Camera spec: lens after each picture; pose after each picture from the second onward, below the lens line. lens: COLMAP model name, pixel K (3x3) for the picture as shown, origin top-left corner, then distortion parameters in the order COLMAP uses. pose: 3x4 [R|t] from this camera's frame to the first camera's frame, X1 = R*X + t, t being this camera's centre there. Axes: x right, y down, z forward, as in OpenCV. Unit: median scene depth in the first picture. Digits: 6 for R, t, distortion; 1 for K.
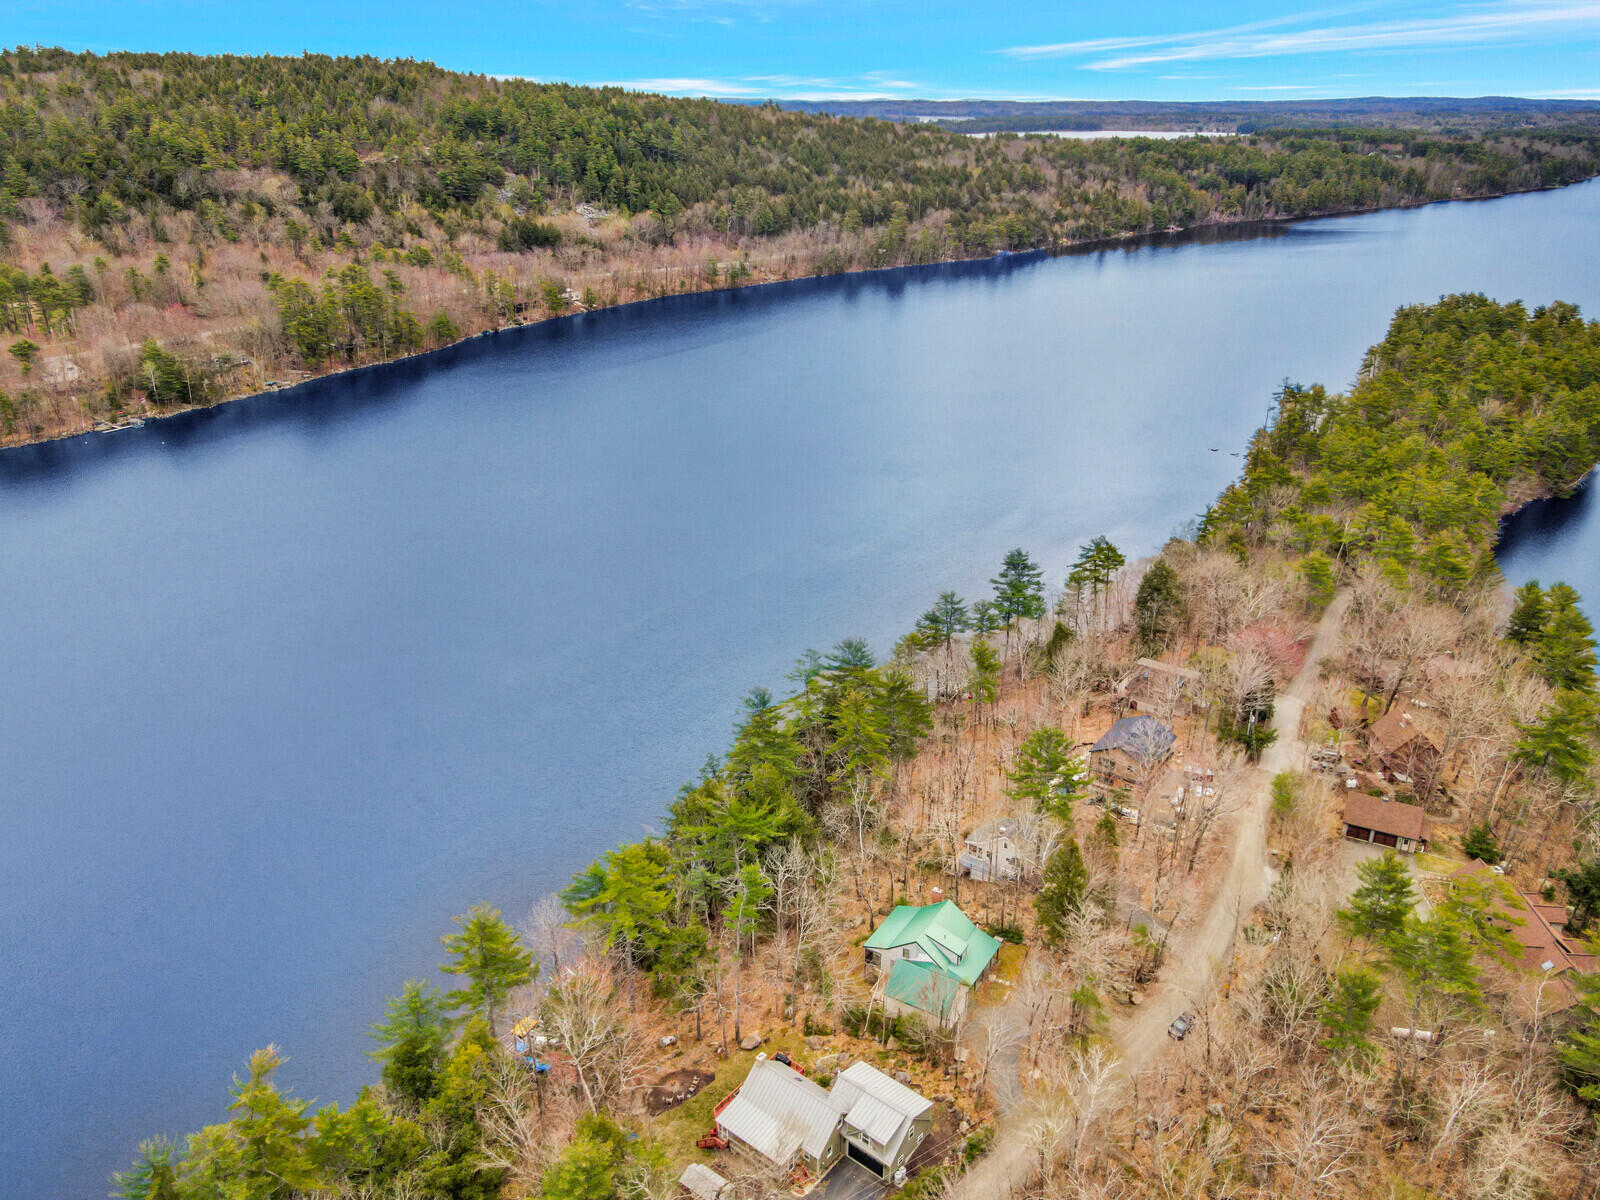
lens RADIAL K [[1124.4, 0, 800.0], [0, 1124.4, 600.0], [0, 0, 1]] dist [0.008307, 0.001001]
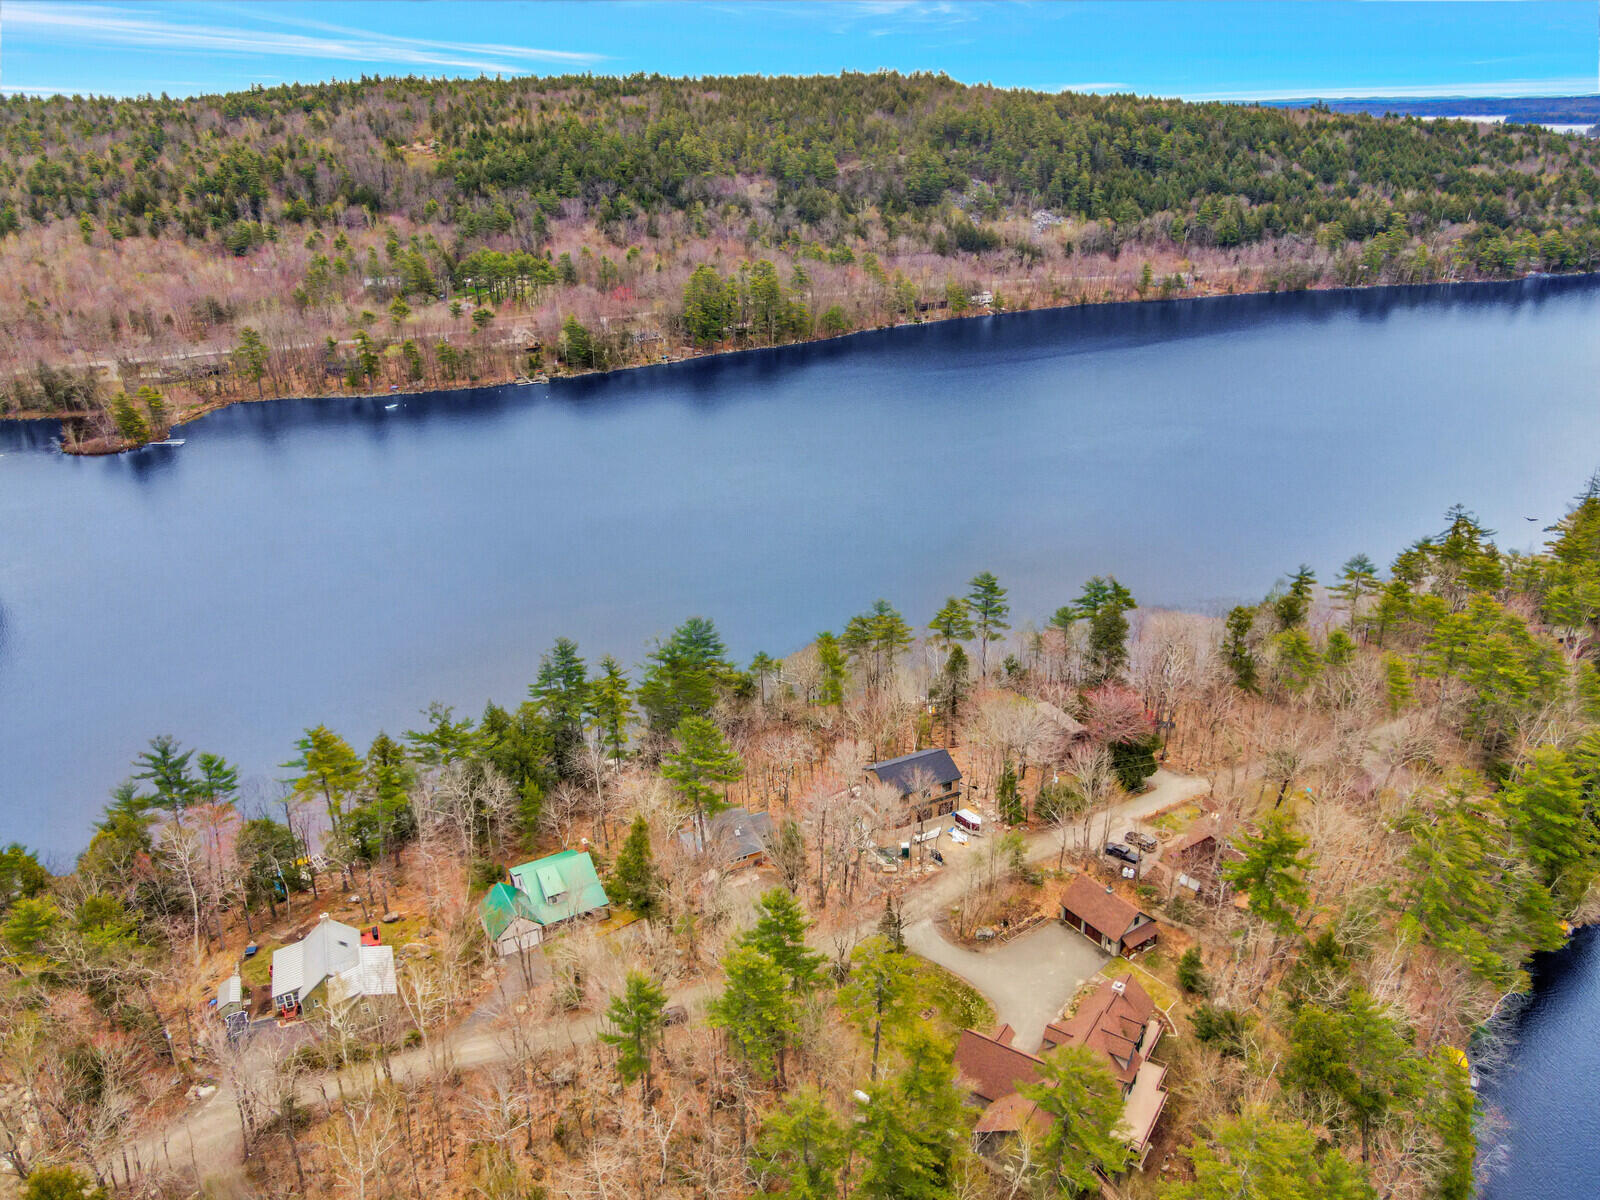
lens RADIAL K [[1101.3, 0, 800.0], [0, 1101.3, 600.0], [0, 0, 1]] dist [-0.004606, 0.029040]
pose [[0.881564, 0.173897, -0.438868, 0.125411], [-0.172744, 0.984031, 0.042916, -0.009470], [0.439323, 0.037978, 0.897526, 0.021241]]
